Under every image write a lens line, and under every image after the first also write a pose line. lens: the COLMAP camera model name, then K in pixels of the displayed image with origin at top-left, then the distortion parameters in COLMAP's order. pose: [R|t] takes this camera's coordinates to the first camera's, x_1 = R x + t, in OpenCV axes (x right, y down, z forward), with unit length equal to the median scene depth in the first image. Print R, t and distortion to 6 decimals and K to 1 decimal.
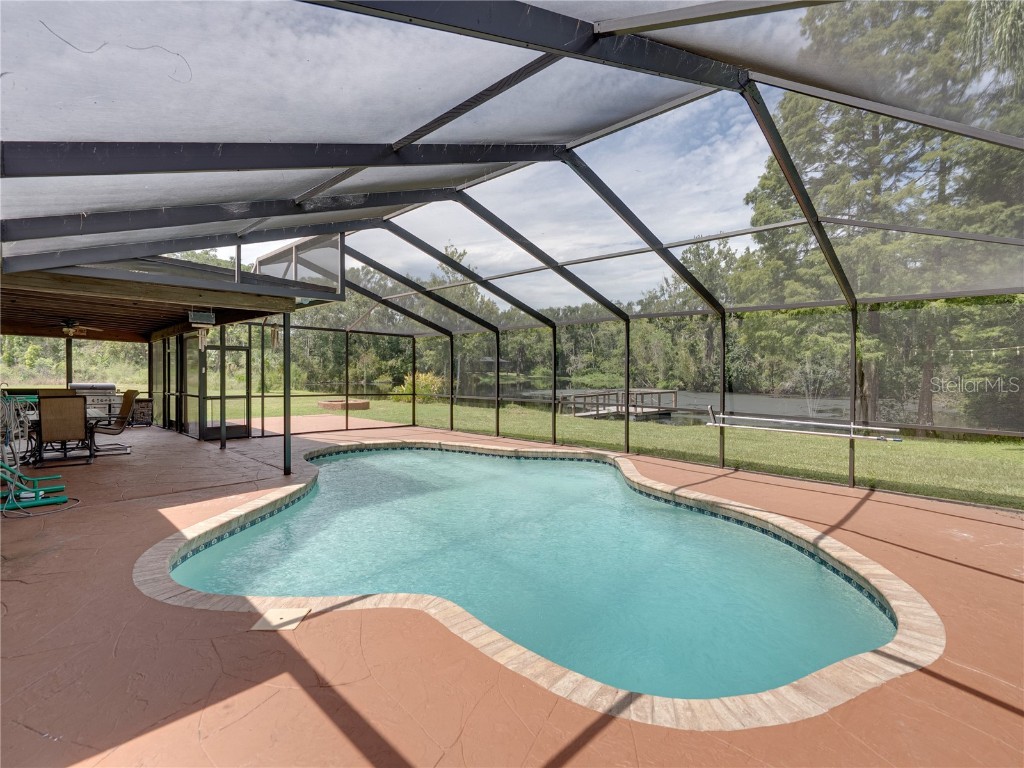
lens RADIAL K [[493.3, 0, 512.0], [0, 493.3, 384.0], [0, 0, 1]] dist [-0.000171, -0.000091]
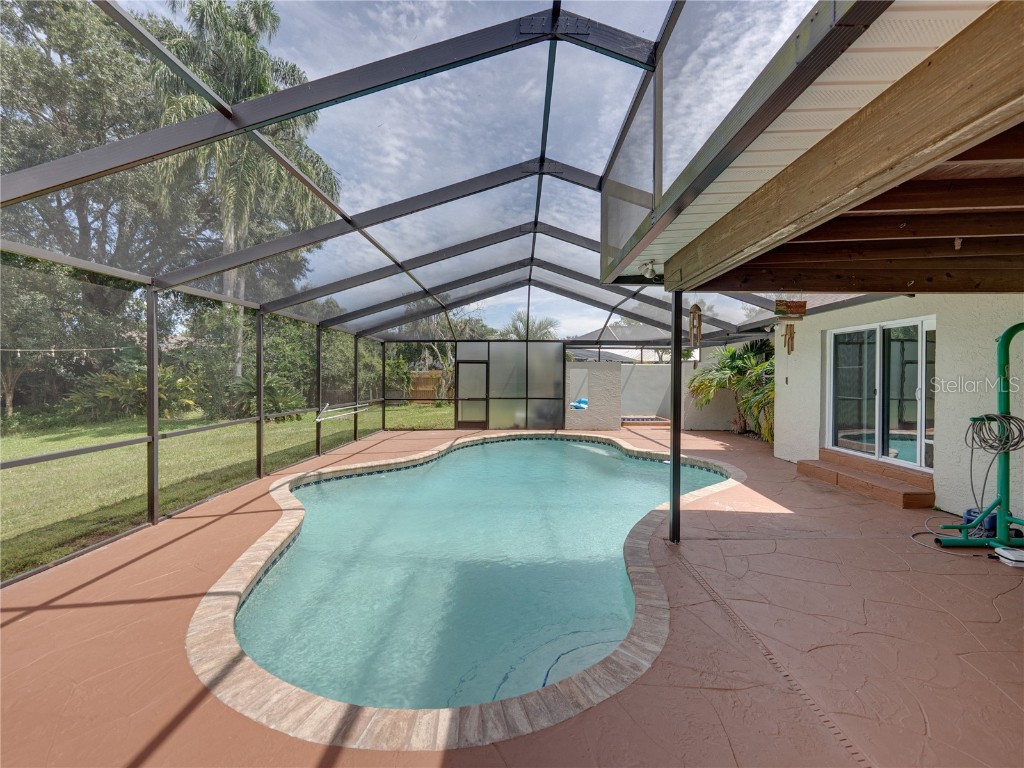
lens RADIAL K [[402.7, 0, 528.8], [0, 402.7, 375.9], [0, 0, 1]] dist [-0.001482, -0.000140]
pose [[-0.714072, -0.012227, 0.699965, -0.072262], [0.010993, 0.999528, 0.028674, -0.005186], [-0.699986, 0.028169, -0.713601, 0.159418]]
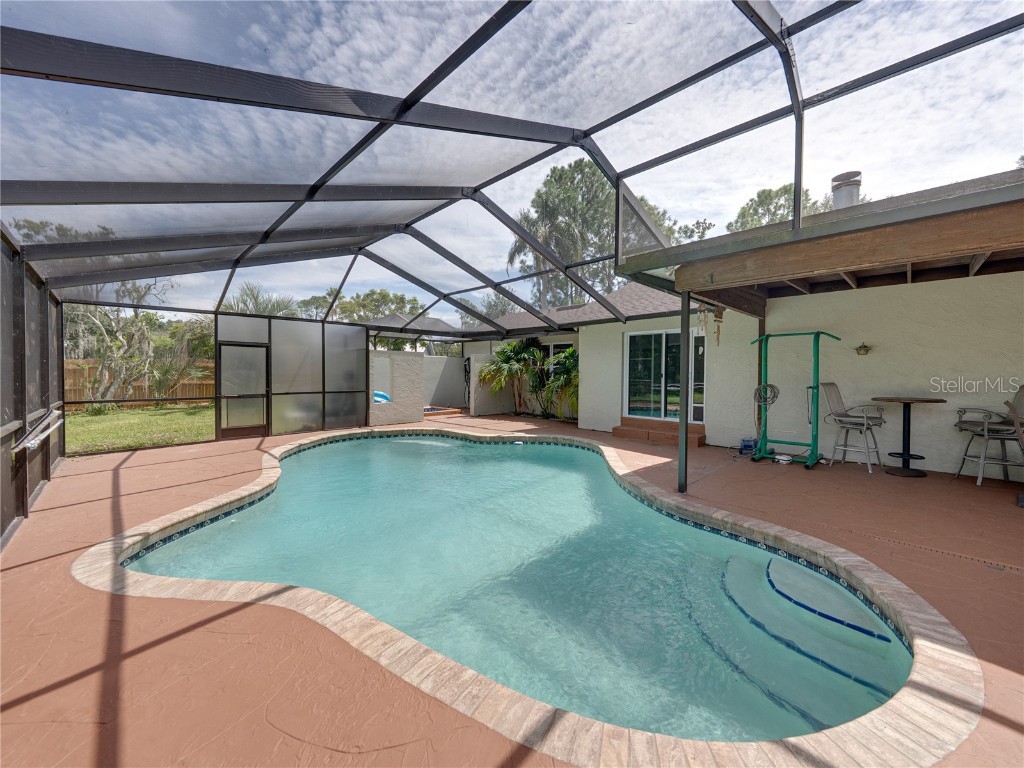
lens RADIAL K [[394.9, 0, 512.0], [0, 394.9, 384.0], [0, 0, 1]] dist [-0.000438, -0.000135]
pose [[-0.999849, -0.014531, 0.009538, -0.018252], [-0.013931, 0.998089, 0.060206, -0.002829], [-0.010394, 0.060064, -0.998140, 0.173796]]
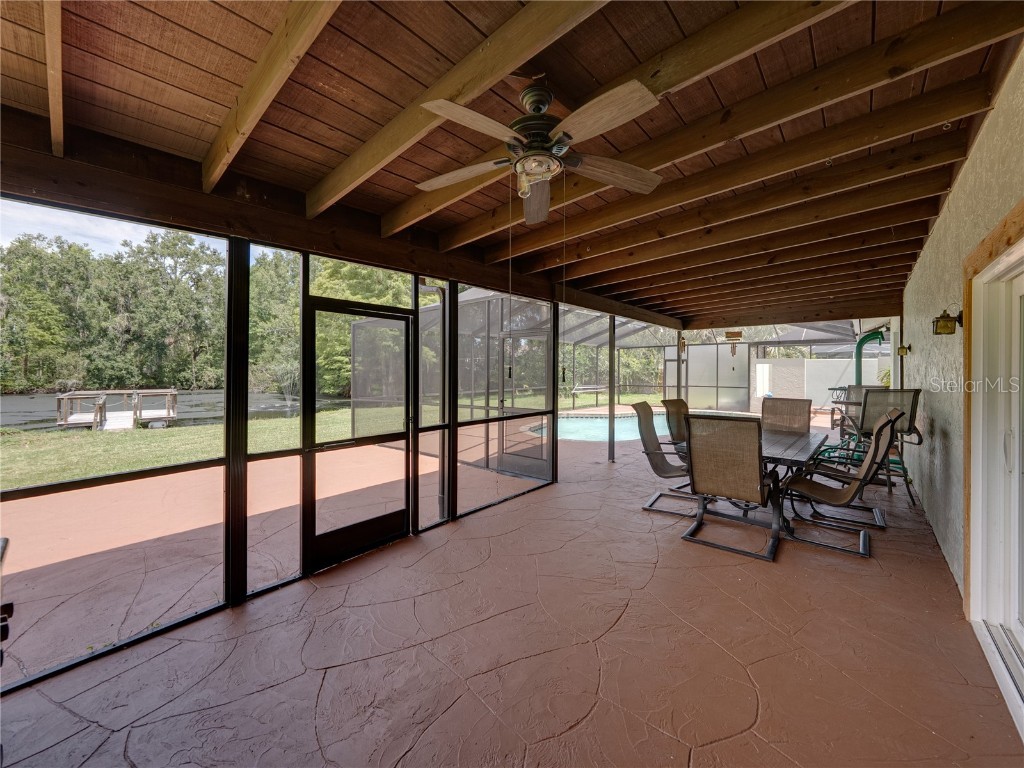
lens RADIAL K [[399.4, 0, 512.2], [0, 399.4, 378.8], [0, 0, 1]] dist [-0.001505, -0.000063]
pose [[-0.051549, -0.026168, 0.998328, -0.172004], [0.023702, 0.999343, 0.027418, -0.004344], [-0.998389, 0.025075, -0.050895, 0.165908]]
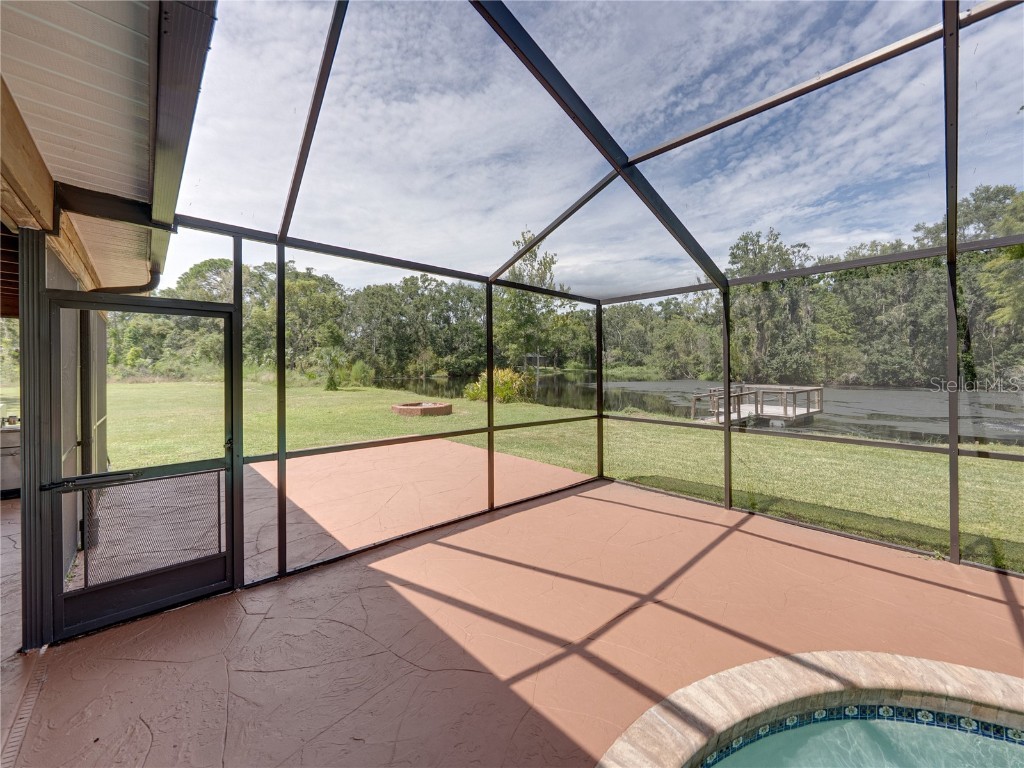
lens RADIAL K [[403.7, 0, 516.8], [0, 403.7, 362.6], [0, 0, 1]] dist [-0.002315, -0.000034]
pose [[0.998785, -0.012214, -0.047752, -0.055904], [0.010659, 0.999409, -0.032685, -0.004501], [0.048123, 0.032137, 0.998324, 0.123187]]
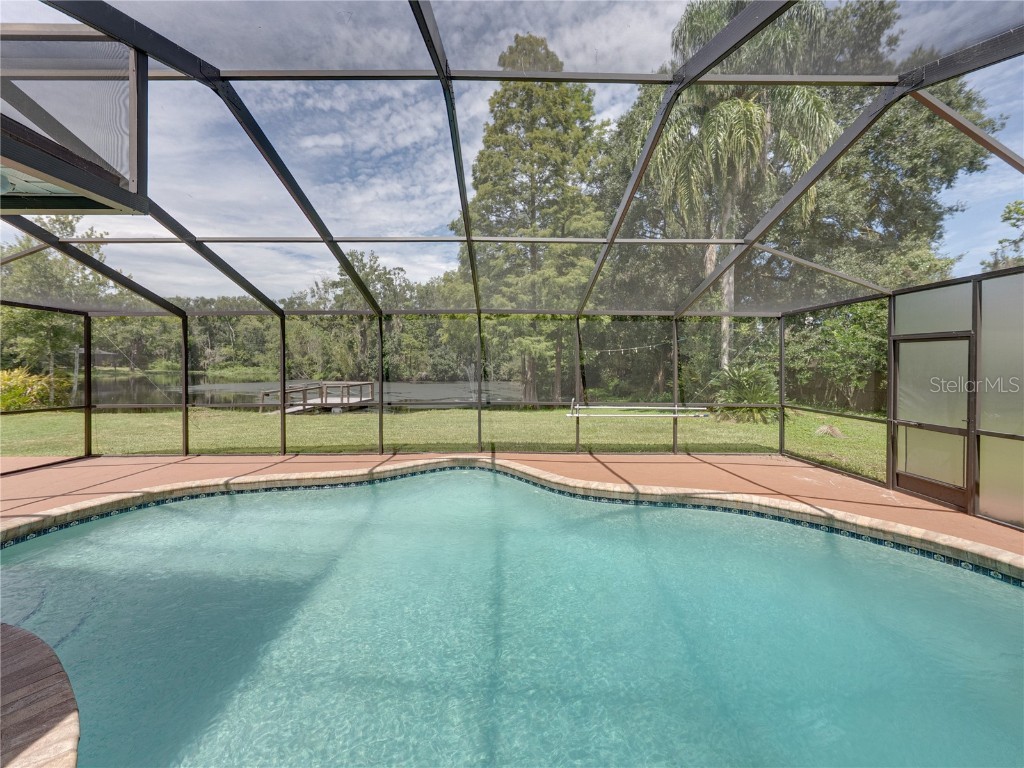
lens RADIAL K [[401.8, 0, 506.2], [0, 401.8, 369.3], [0, 0, 1]] dist [-0.001472, -0.000328]
pose [[0.707404, -0.015747, 0.706634, -0.038643], [0.024128, 0.999707, -0.001876, -0.002585], [-0.706398, 0.018377, 0.707576, 0.056916]]
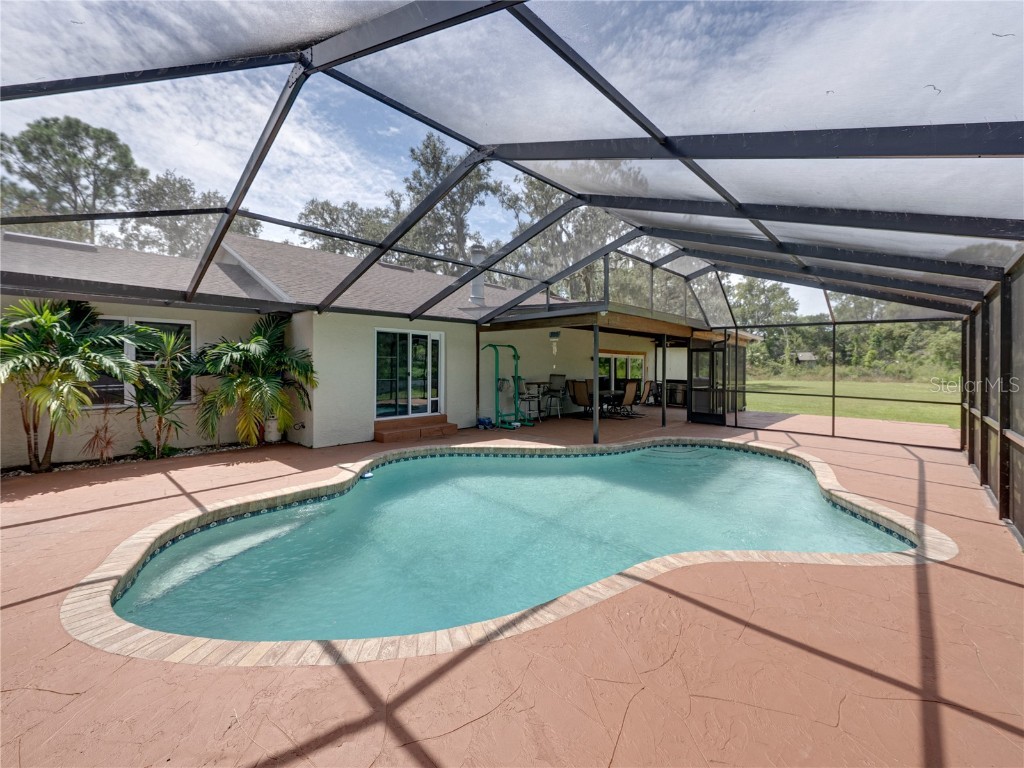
lens RADIAL K [[426.1, 0, 524.6], [0, 426.1, 367.5], [0, 0, 1]] dist [0.000792, 0.000026]
pose [[0.035542, -0.003634, -0.999362, 0.076032], [-0.032746, 0.999452, -0.004799, -0.001336], [0.998832, 0.032895, 0.035403, 0.080739]]
